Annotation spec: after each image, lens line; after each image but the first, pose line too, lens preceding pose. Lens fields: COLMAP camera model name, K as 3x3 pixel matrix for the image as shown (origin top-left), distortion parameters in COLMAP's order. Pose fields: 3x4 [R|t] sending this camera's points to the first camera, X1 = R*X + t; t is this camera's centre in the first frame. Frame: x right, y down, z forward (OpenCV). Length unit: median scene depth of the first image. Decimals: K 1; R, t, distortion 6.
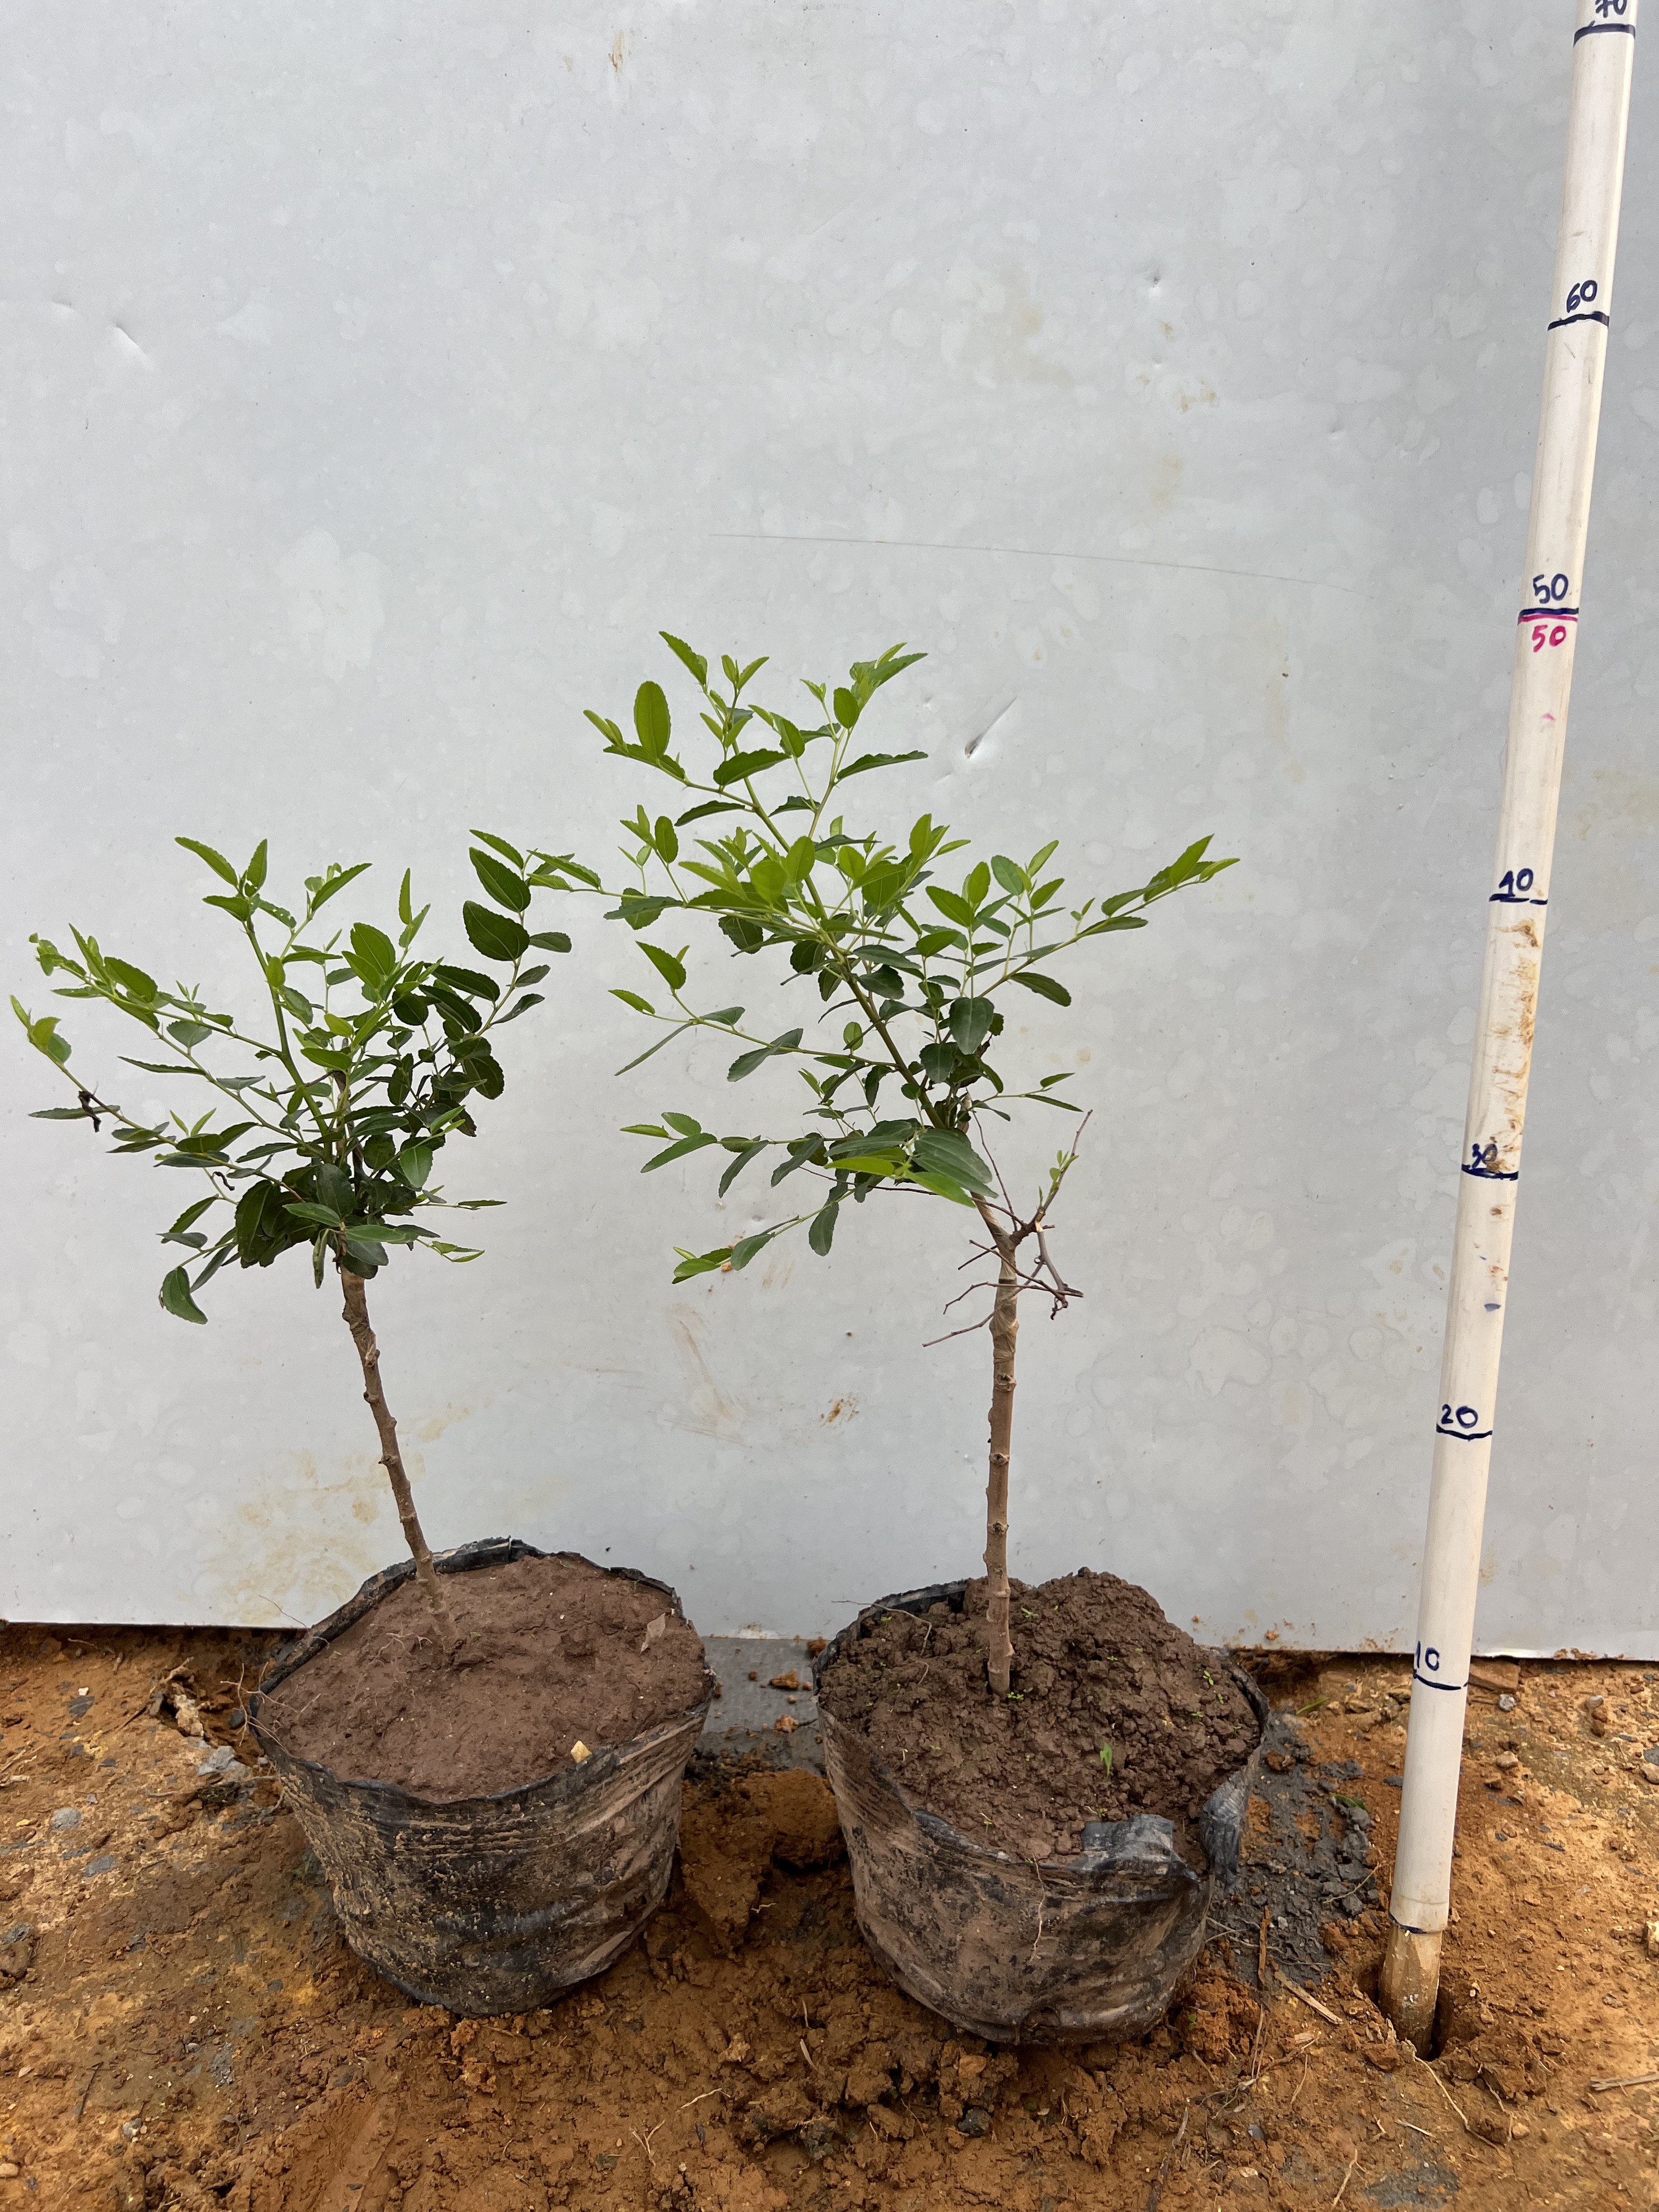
lens RADIAL K [[1683.1, 0, 822.4], [0, 1683.1, 1115.0], [0, 0, 1]] dist [0.039087, -0.055034]
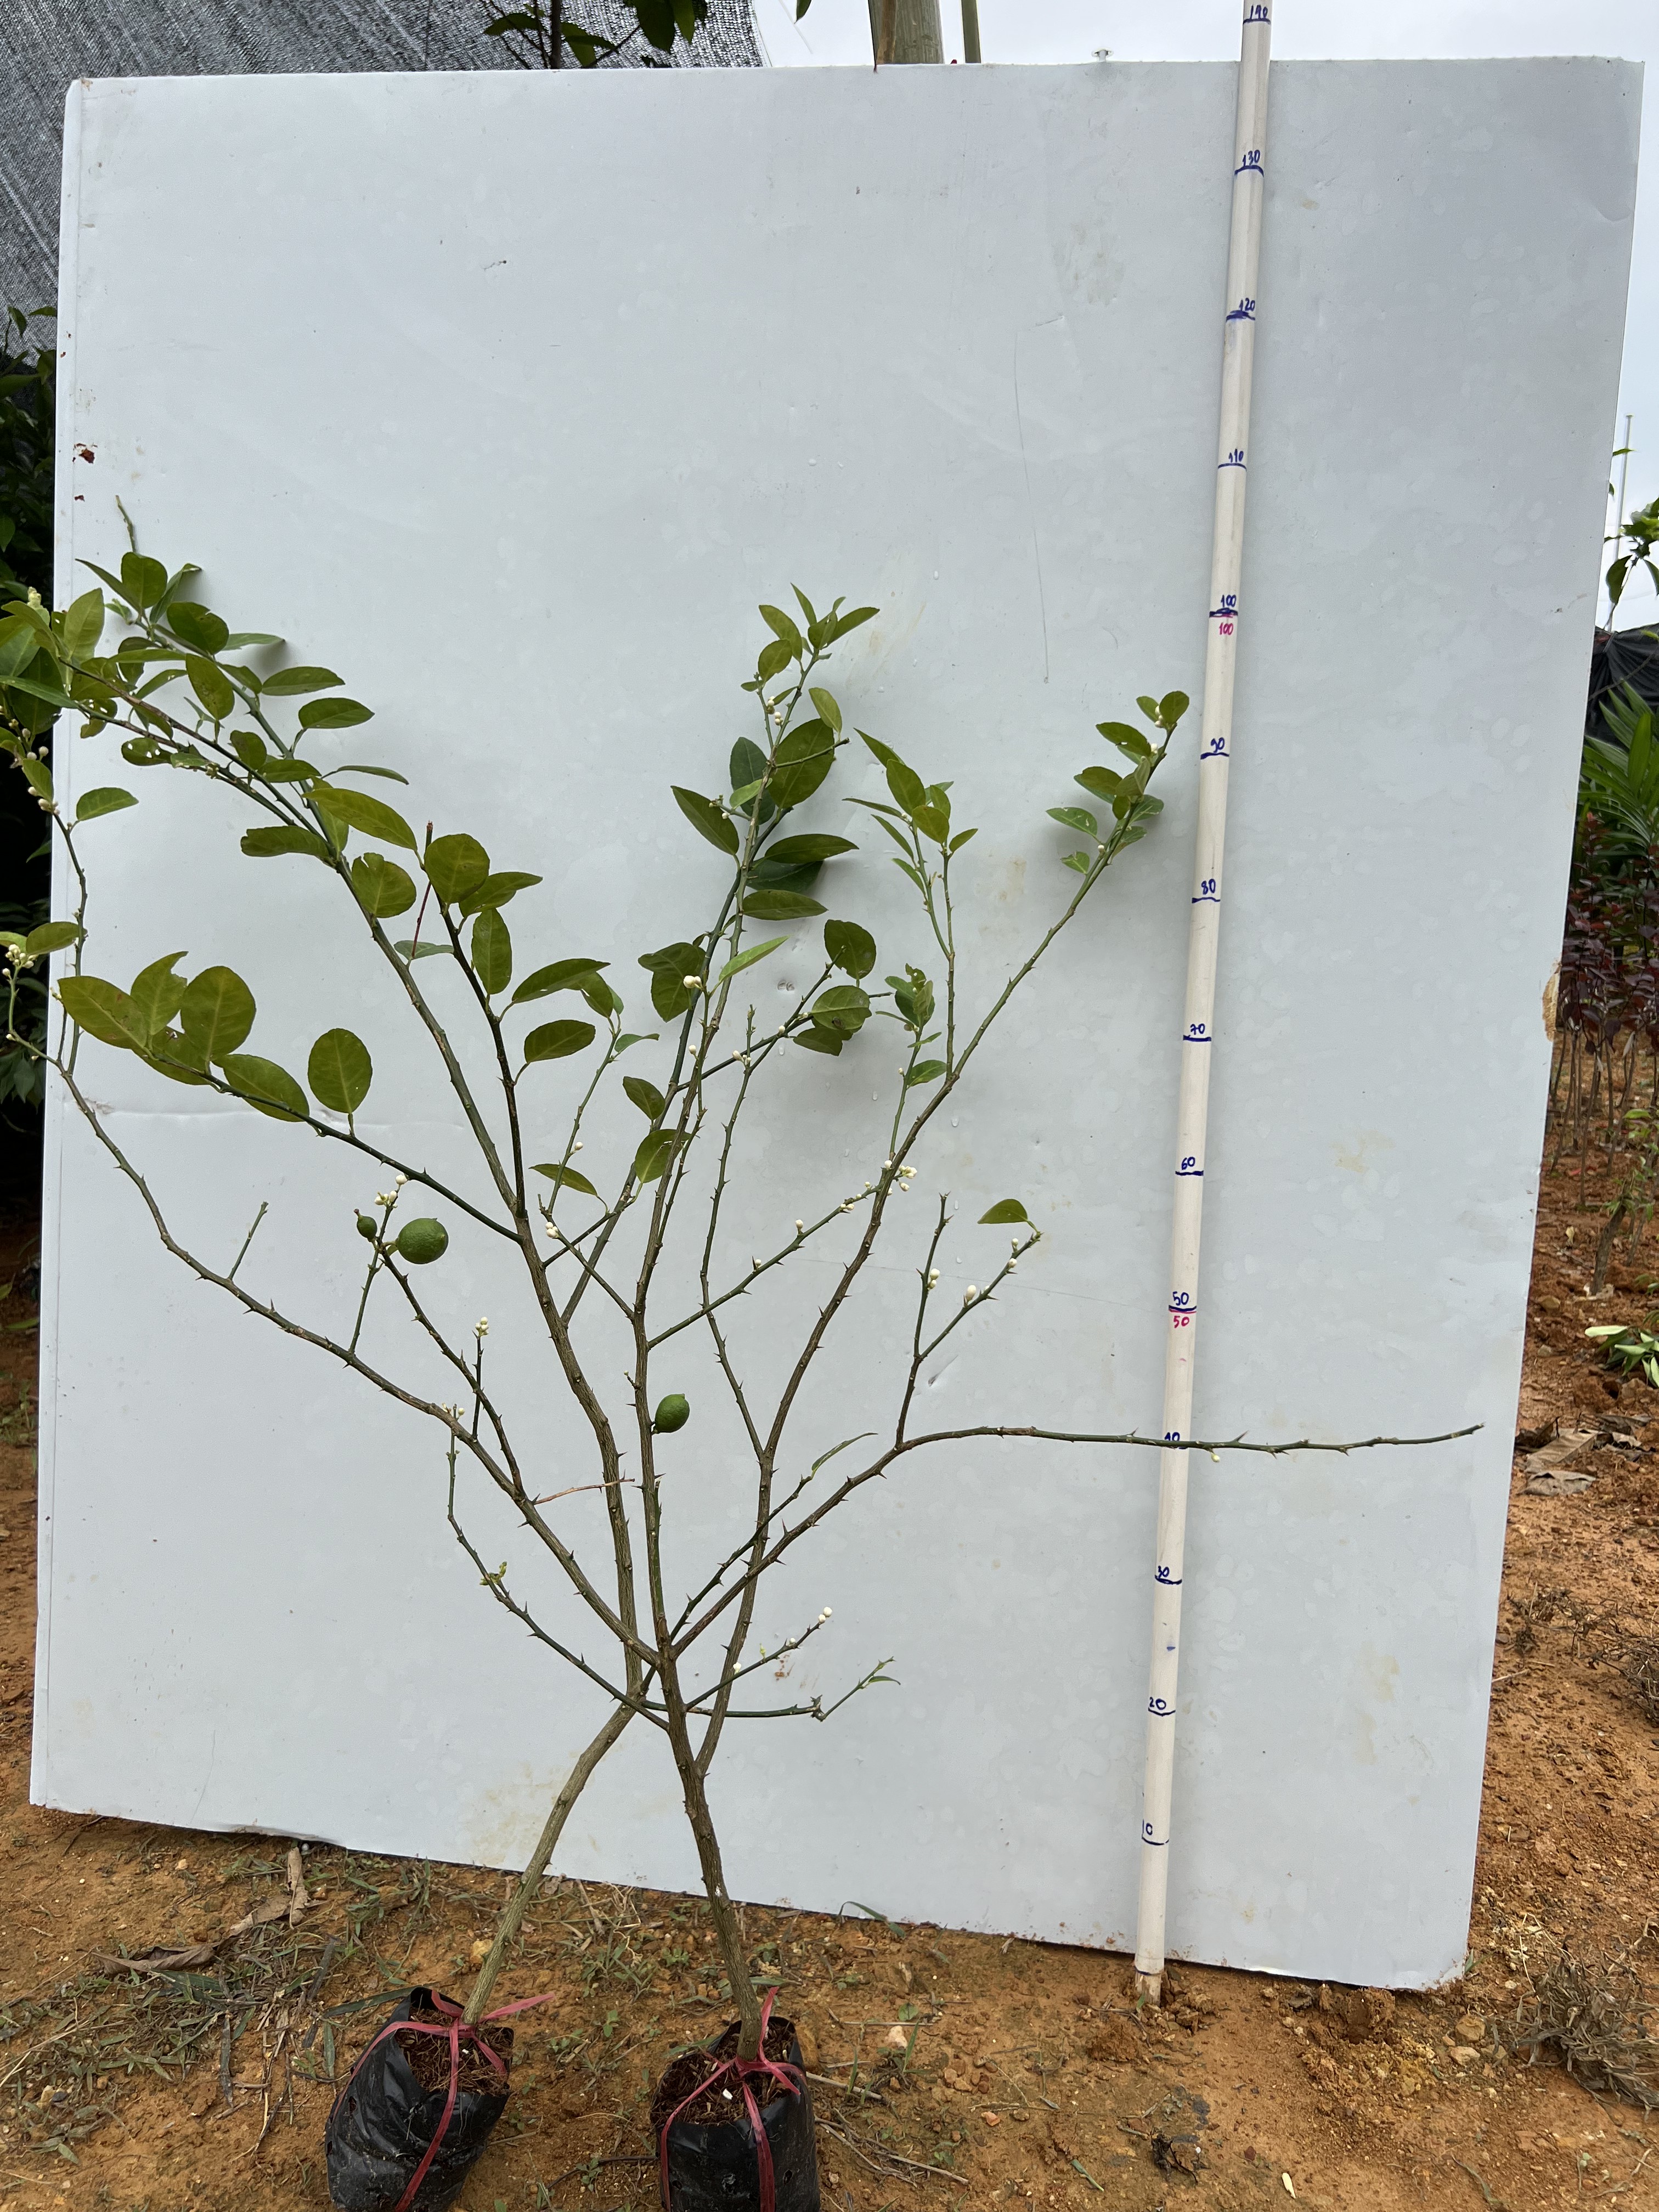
lens RADIAL K [[1683.1, 0, 817.5], [0, 1683.1, 1098.0], [0, 0, 1]] dist [0.039087, -0.055034]
pose [[0.990693, 0.044804, -0.128529, 0.174559], [-0.061268, 0.989990, -0.127146, -0.270314], [0.121546, 0.133838, 0.983521, -0.738354]]
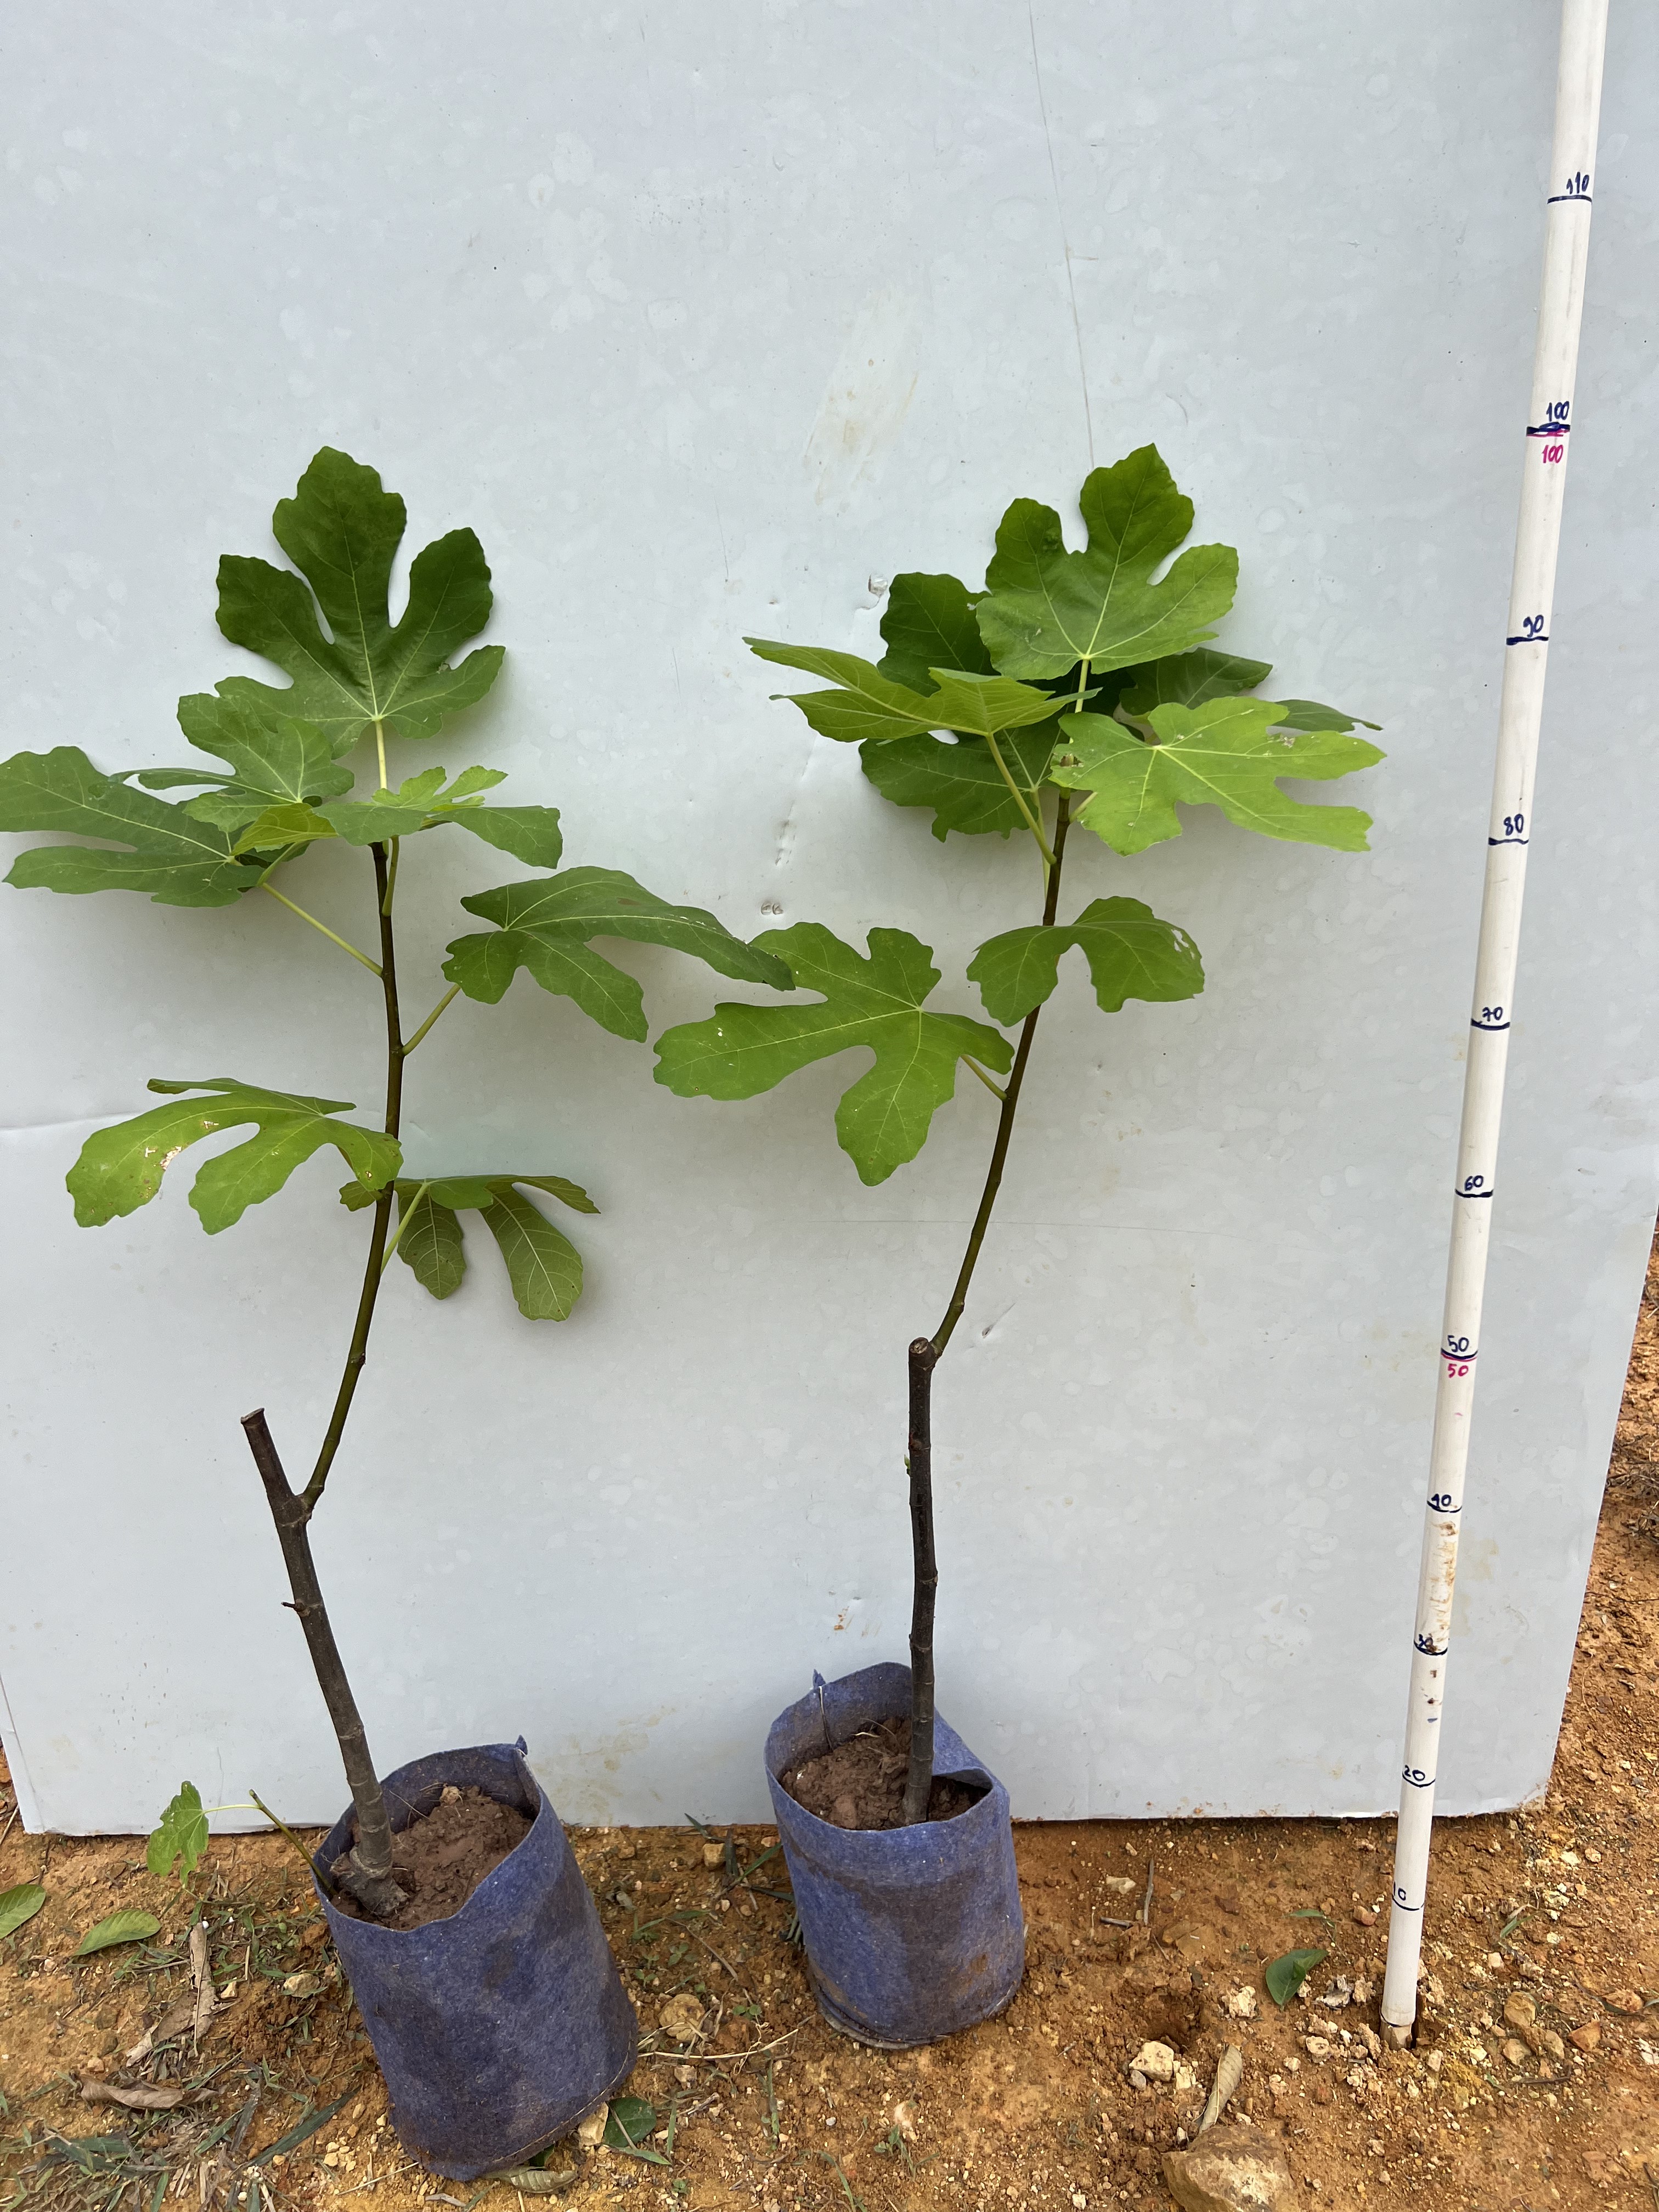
lens RADIAL K [[1683.1, 0, 825.6], [0, 1683.1, 1108.2], [0, 0, 1]] dist [0.039087, -0.055034]
pose [[0.998678, -0.045540, -0.023825, -0.010486], [0.049416, 0.978232, 0.201544, -0.700349], [0.014128, -0.202455, 0.979190, -0.422474]]
